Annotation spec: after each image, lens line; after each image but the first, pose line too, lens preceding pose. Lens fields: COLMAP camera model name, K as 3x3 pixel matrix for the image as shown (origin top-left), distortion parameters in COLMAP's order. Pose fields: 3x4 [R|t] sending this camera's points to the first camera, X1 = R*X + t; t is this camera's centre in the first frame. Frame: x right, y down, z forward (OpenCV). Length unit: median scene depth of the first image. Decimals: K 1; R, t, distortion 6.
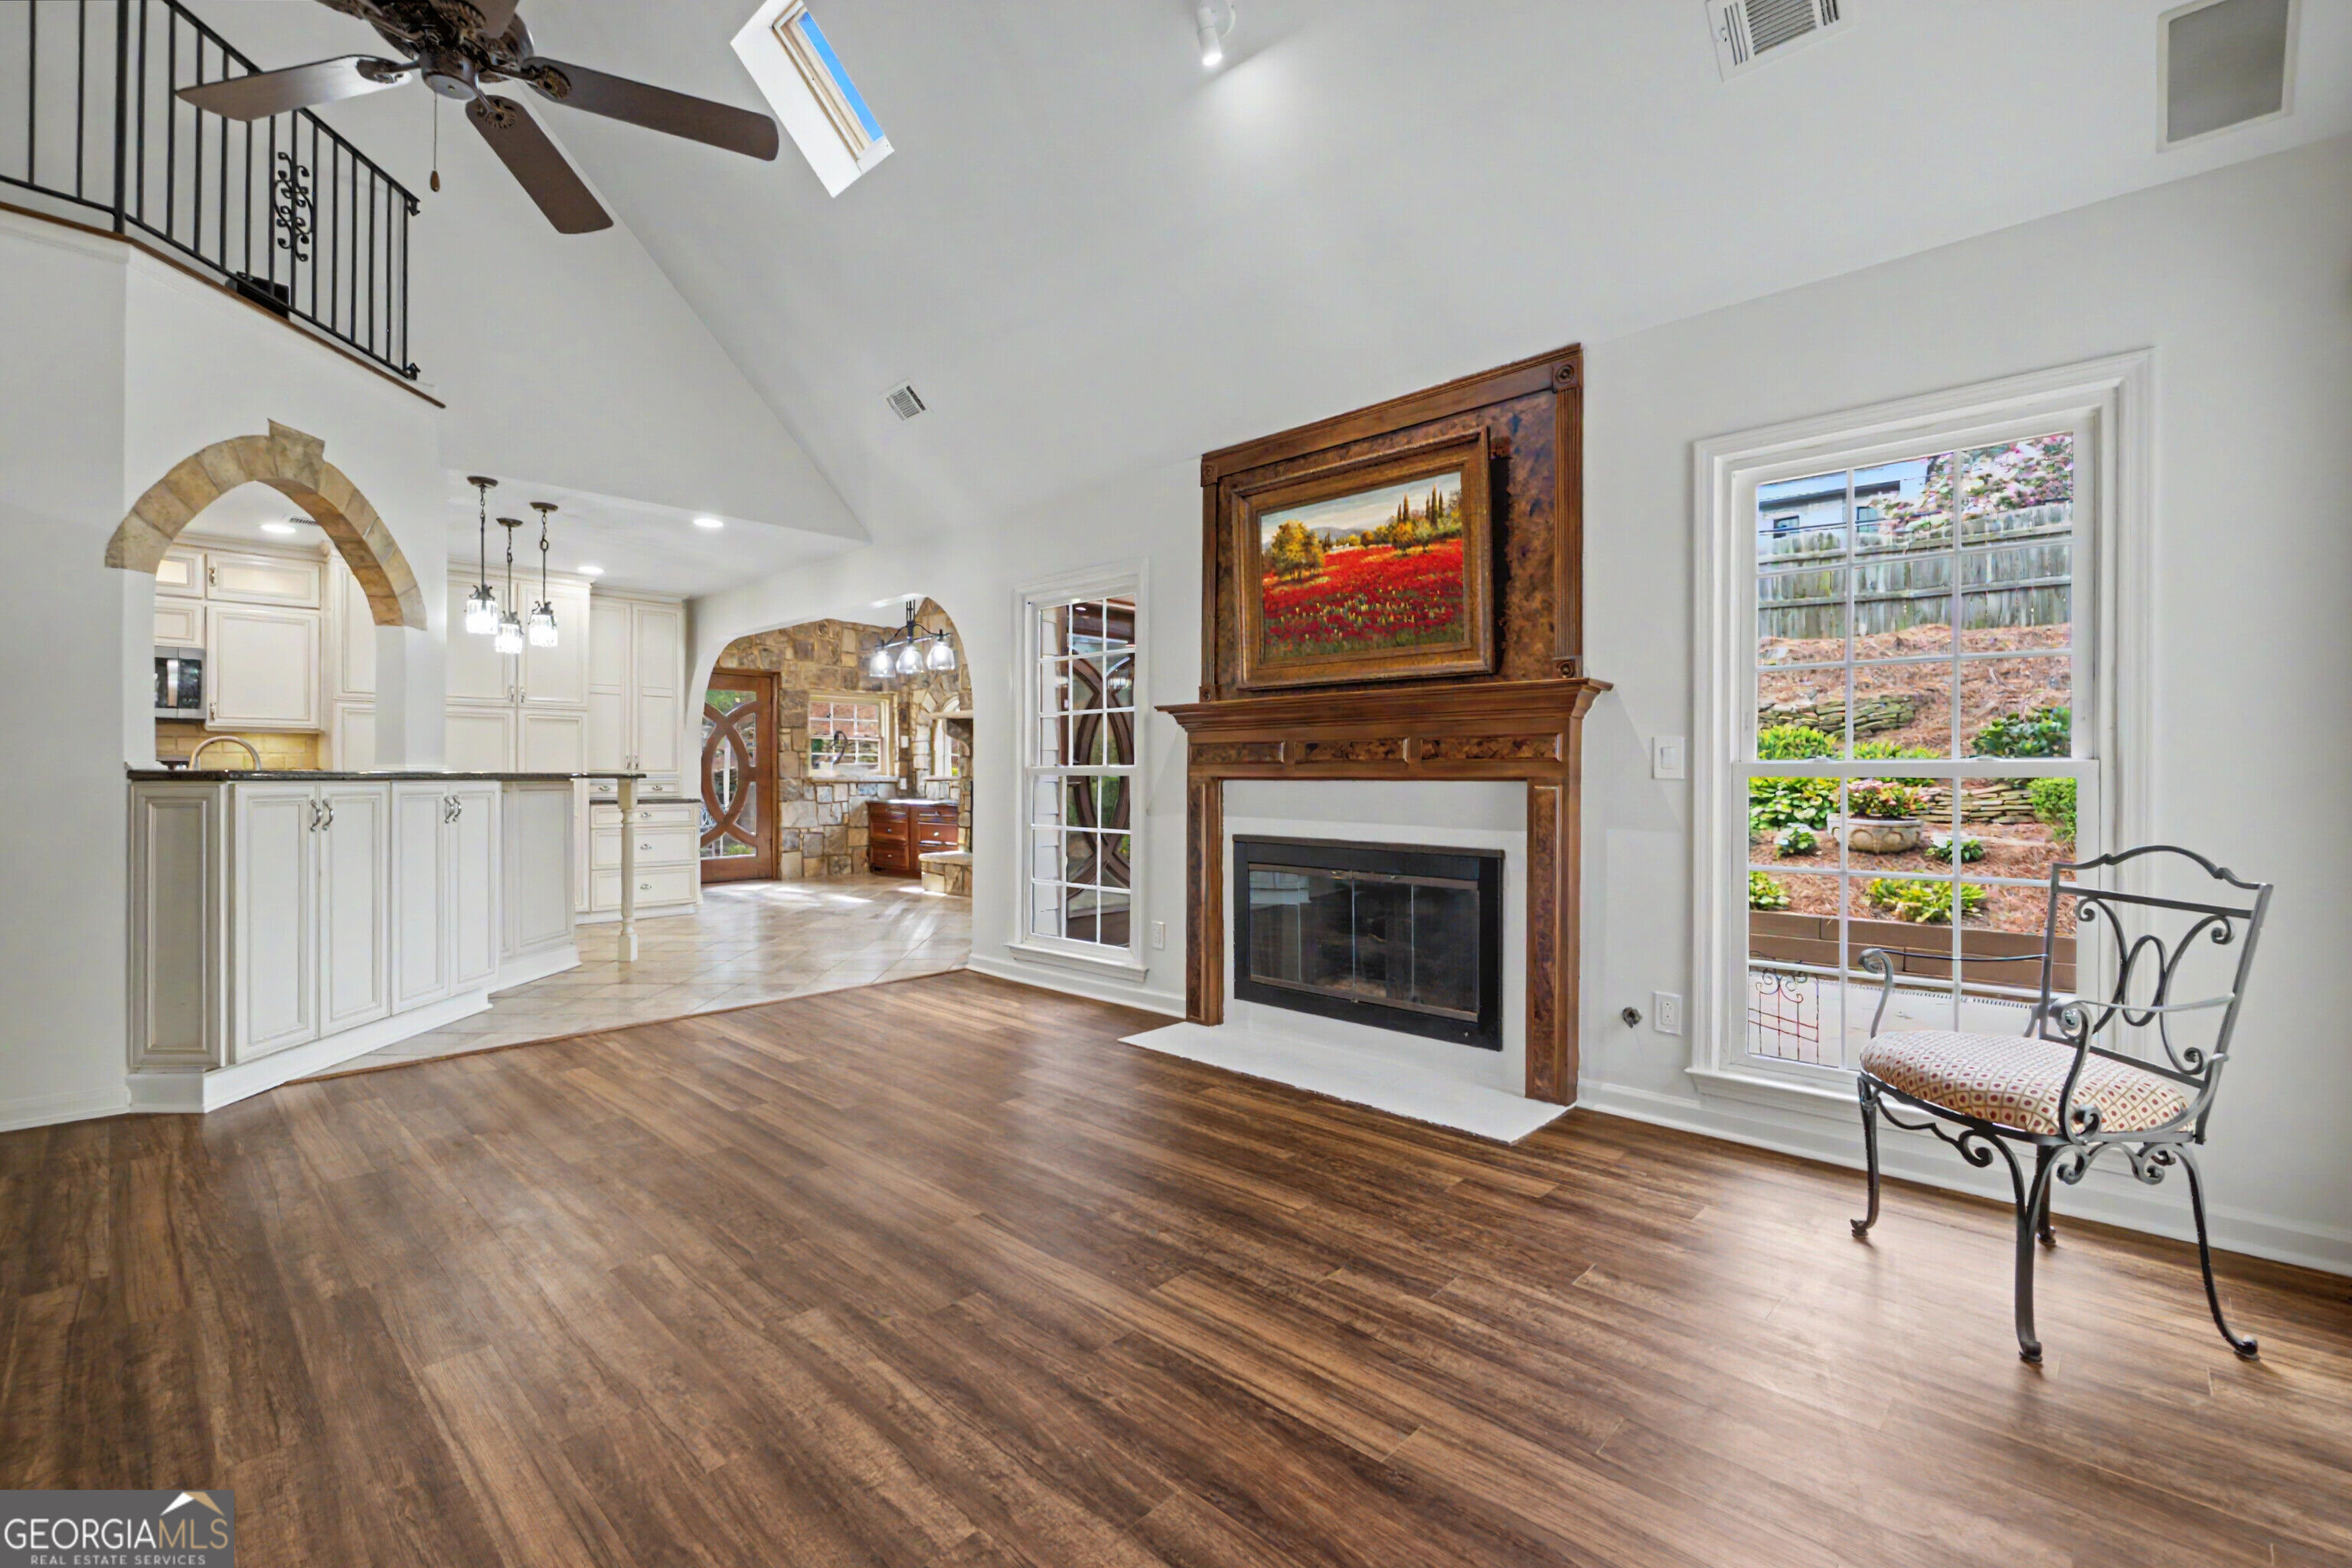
lens RADIAL K [[1025.1, 0, 1184.4], [0, 1025.1, 776.7], [0, 0, 1]] dist [-0.004499, -0.000150]
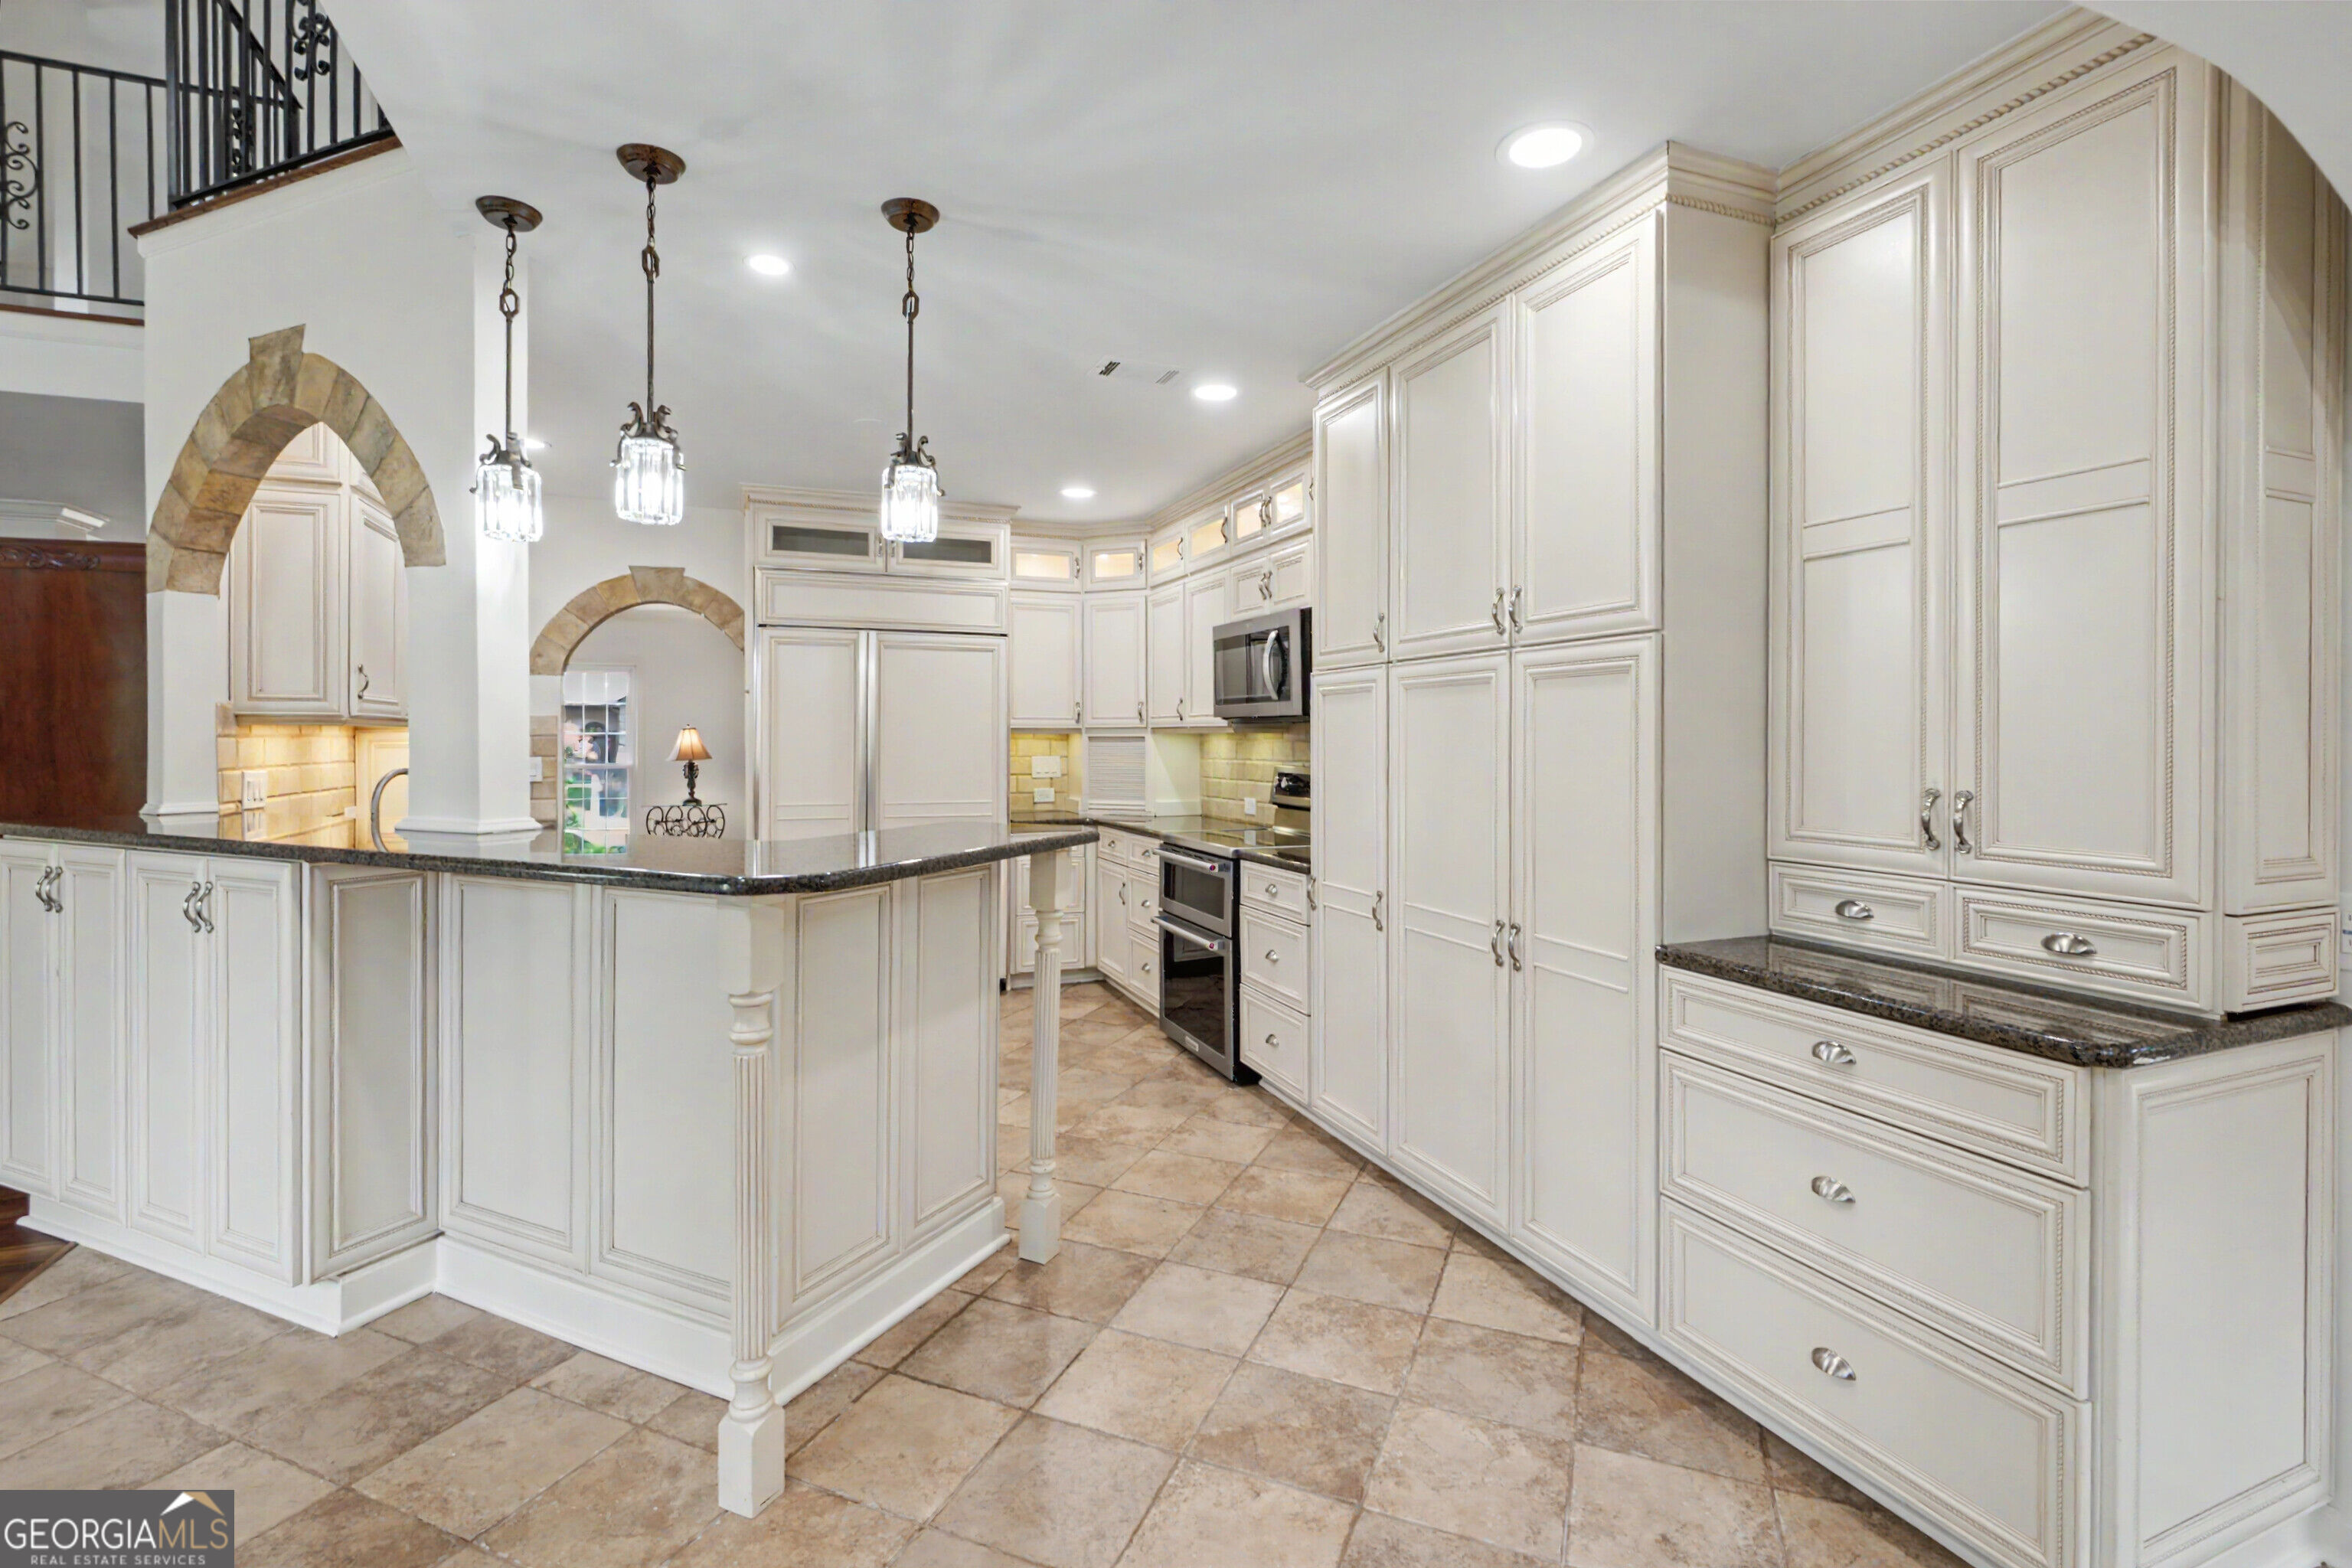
lens RADIAL K [[1048.3, 0, 1159.3], [0, 1048.3, 739.7], [0, 0, 1]] dist [-0.004237, -0.000558]
pose [[-0.426277, 0.001109, -0.904592, -0.490402], [0.000339, 0.999999, 0.001066, -0.063854], [0.904593, 0.000148, -0.426277, 1.874086]]
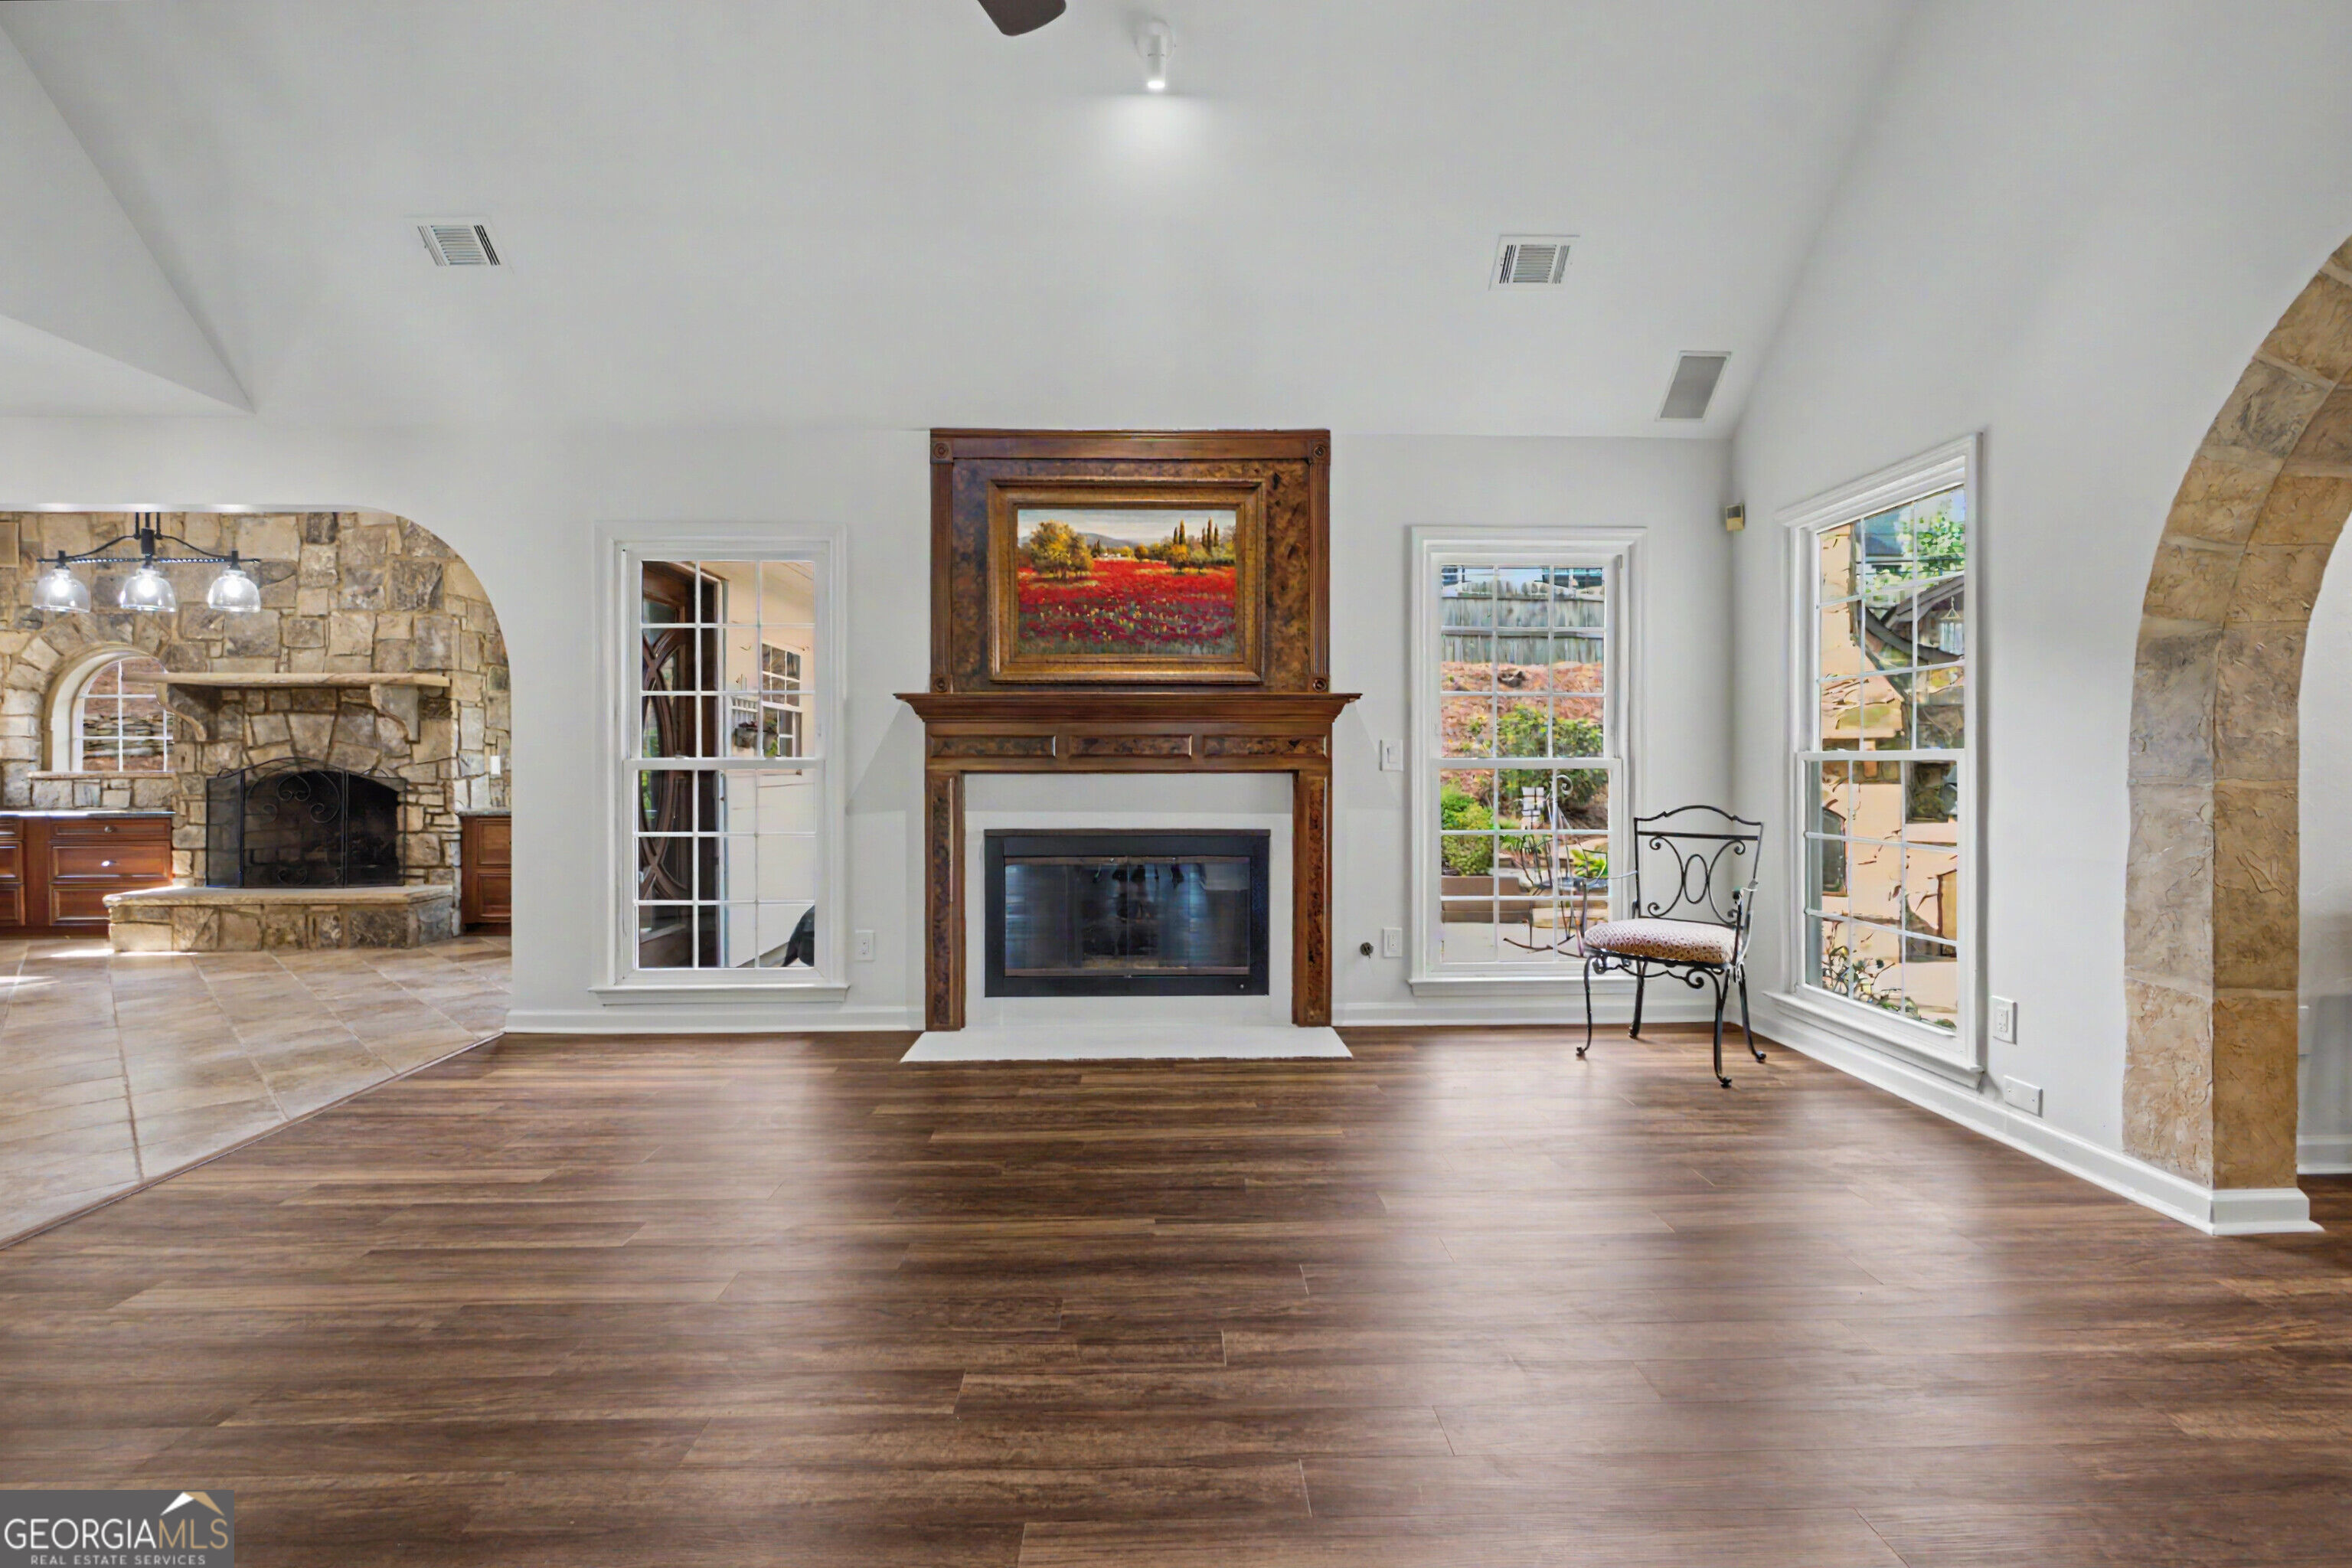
lens RADIAL K [[1025.1, 0, 1183.8], [0, 1025.1, 778.3], [0, 0, 1]] dist [-0.004499, -0.000150]
pose [[0.705596, -0.010034, 0.708543, -0.568002], [0.003112, 0.999934, 0.011061, -0.002890], [-0.708607, -0.005600, 0.705581, 0.193215]]
